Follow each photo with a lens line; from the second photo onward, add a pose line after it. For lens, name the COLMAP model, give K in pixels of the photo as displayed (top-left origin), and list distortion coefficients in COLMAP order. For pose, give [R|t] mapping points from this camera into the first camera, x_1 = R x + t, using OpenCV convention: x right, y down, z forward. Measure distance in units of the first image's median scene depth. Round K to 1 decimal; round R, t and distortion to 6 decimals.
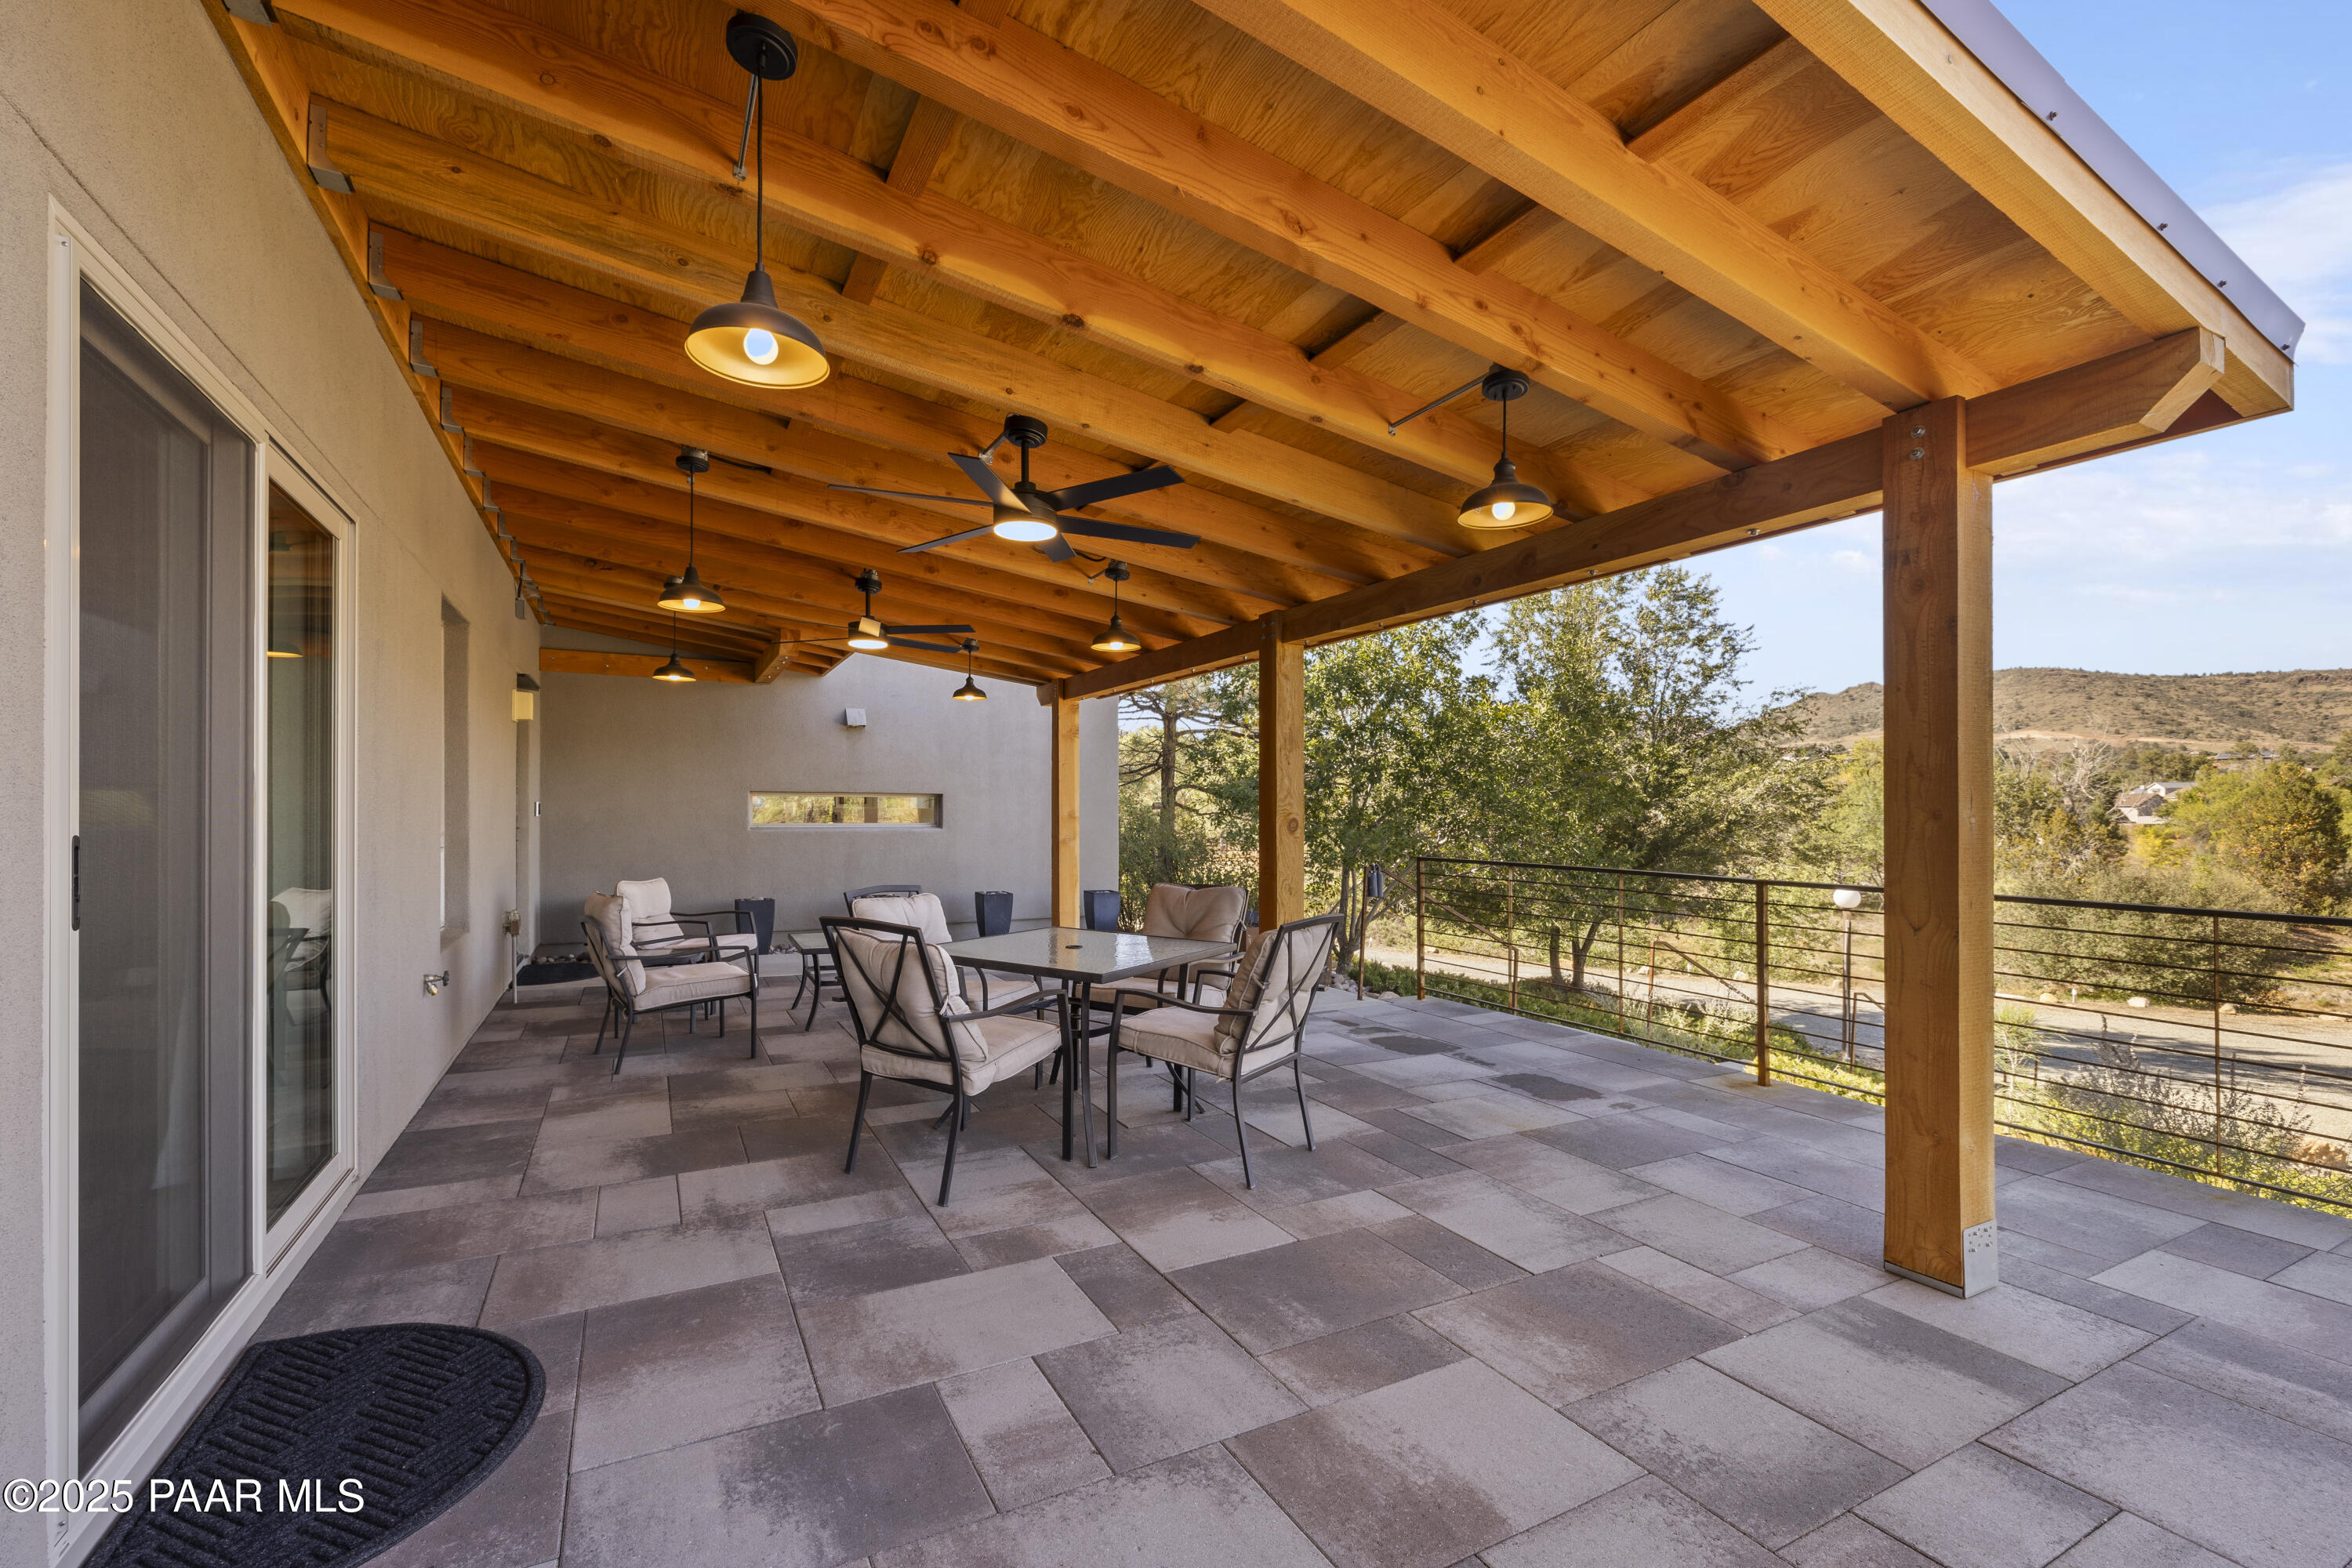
lens RADIAL K [[984.9, 0, 1170.3], [0, 984.9, 797.7], [0, 0, 1]] dist [-0.000372, -0.001248]
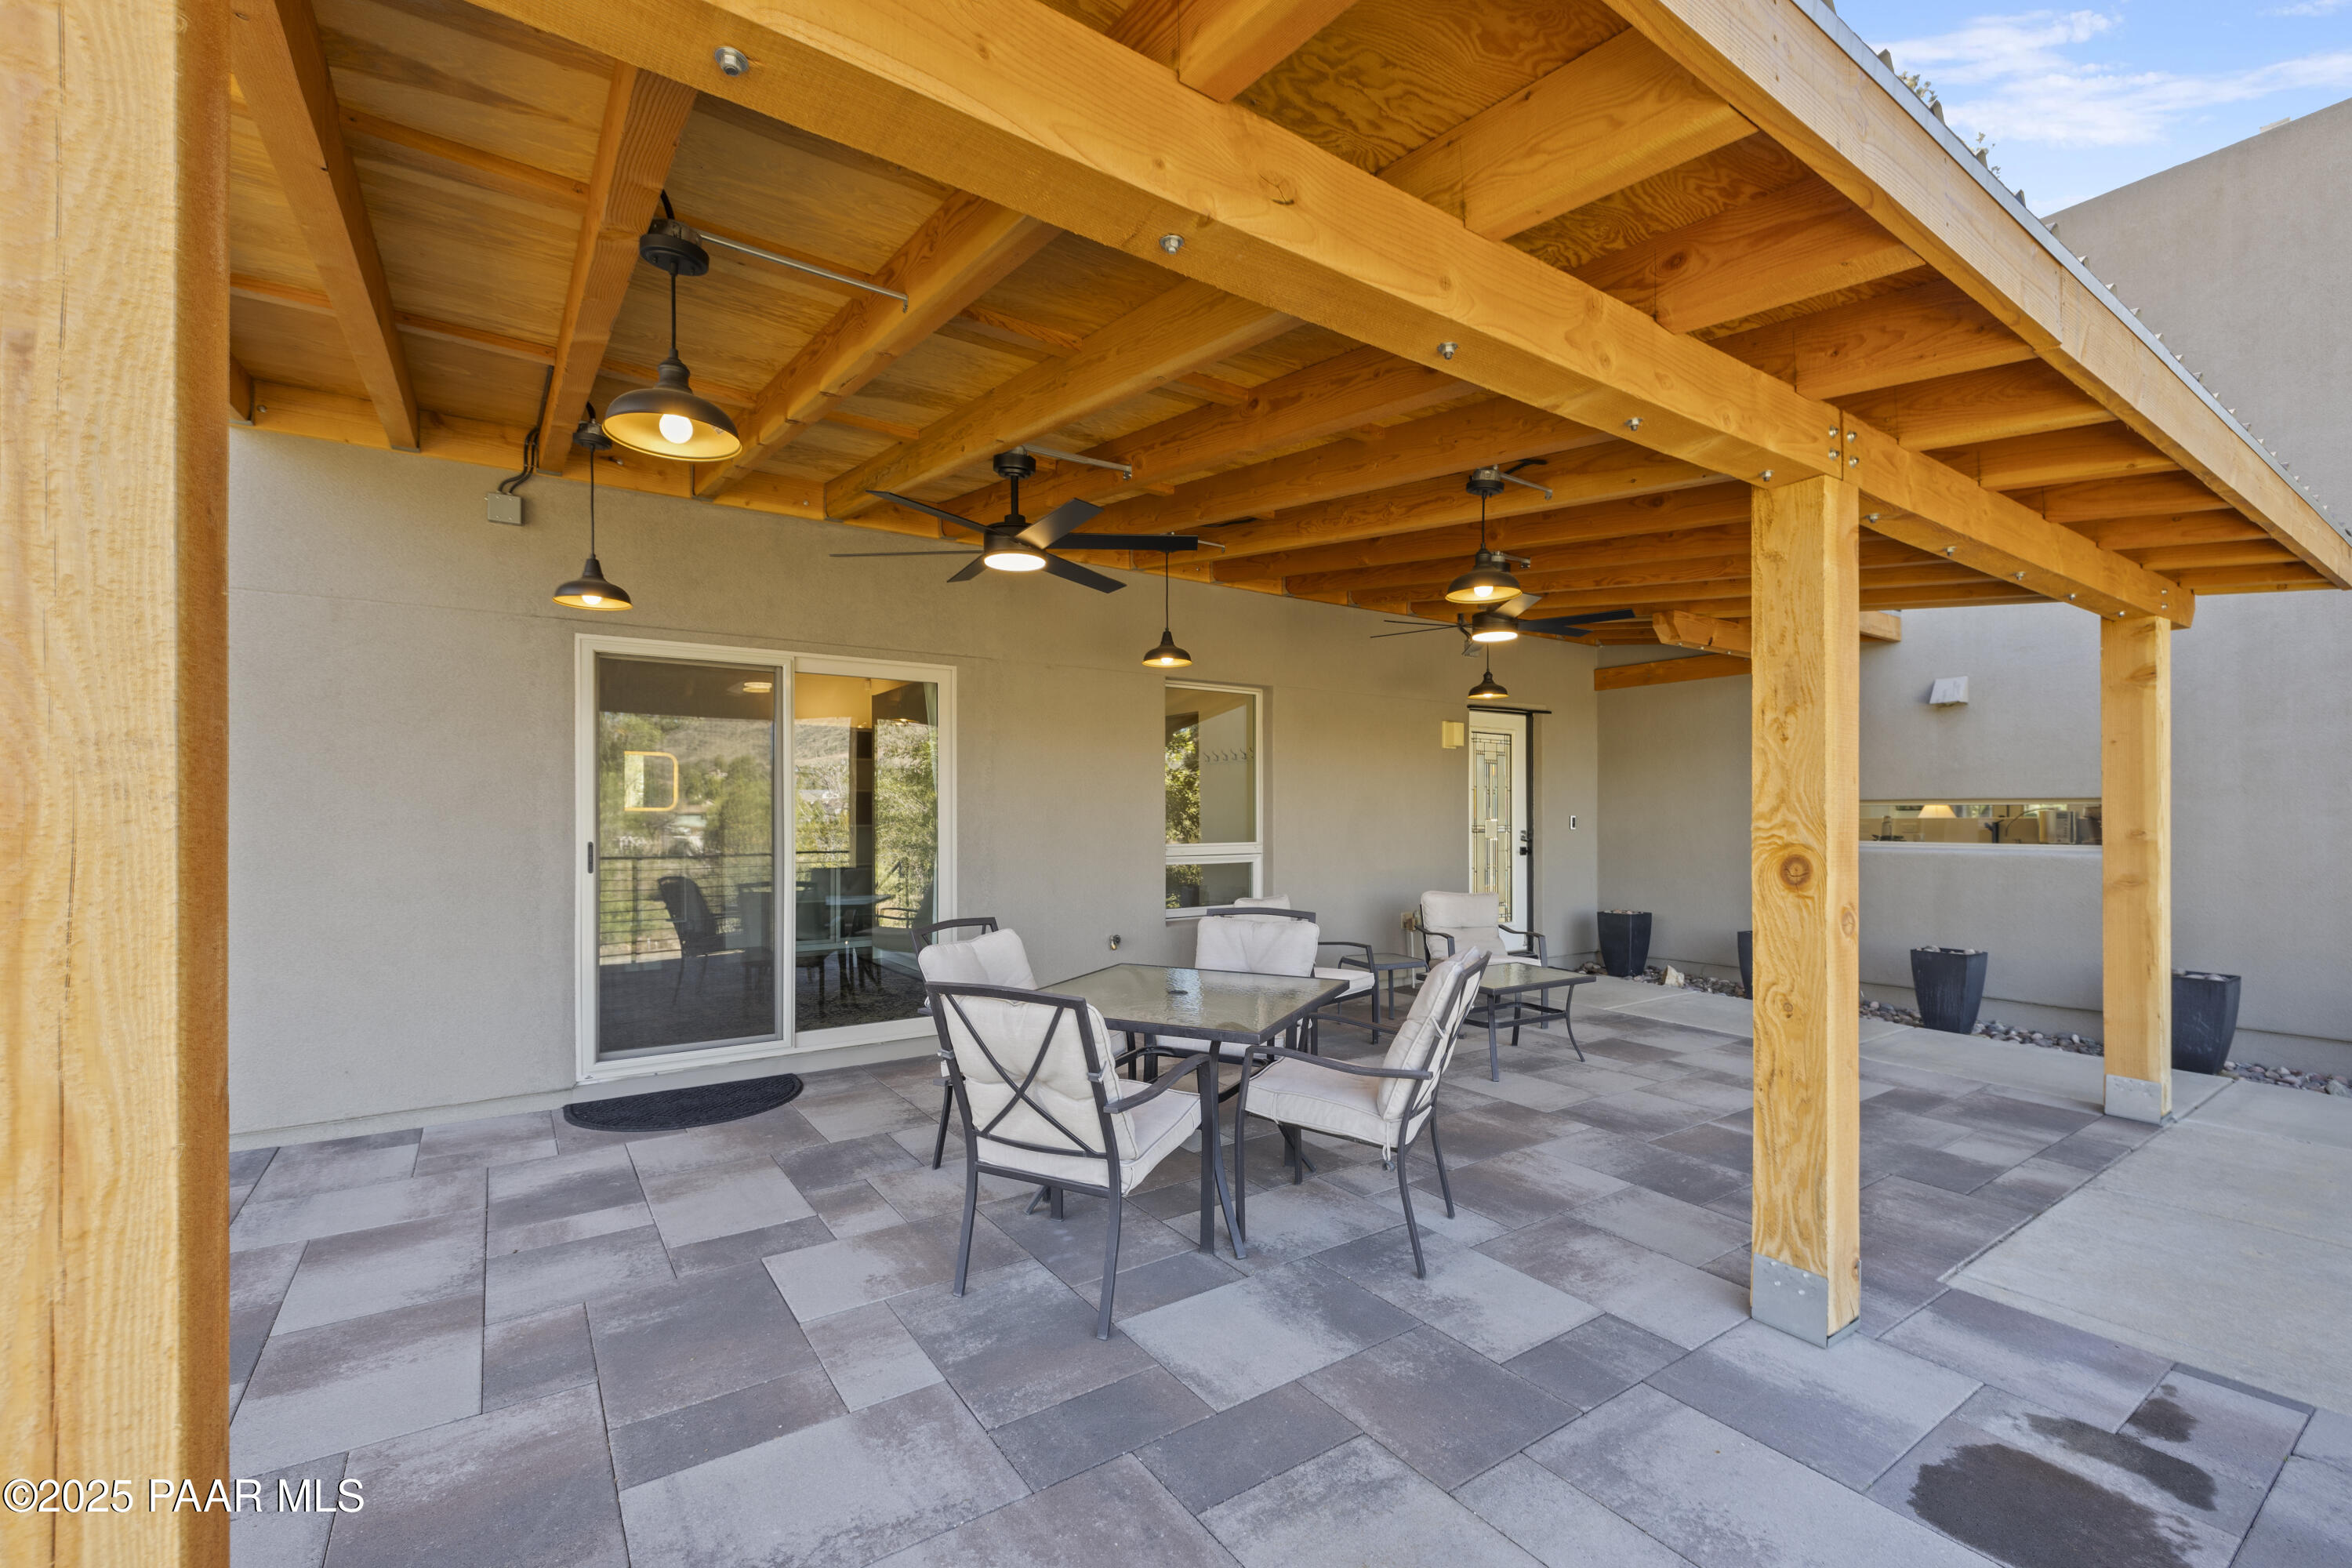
lens RADIAL K [[984.9, 0, 1160.8], [0, 984.9, 809.0], [0, 0, 1]] dist [-0.000372, -0.001248]
pose [[0.103221, -0.013045, -0.994573, 1.019321], [0.018041, 0.999774, -0.011240, -0.001359], [0.994495, -0.016783, 0.103433, 1.195345]]
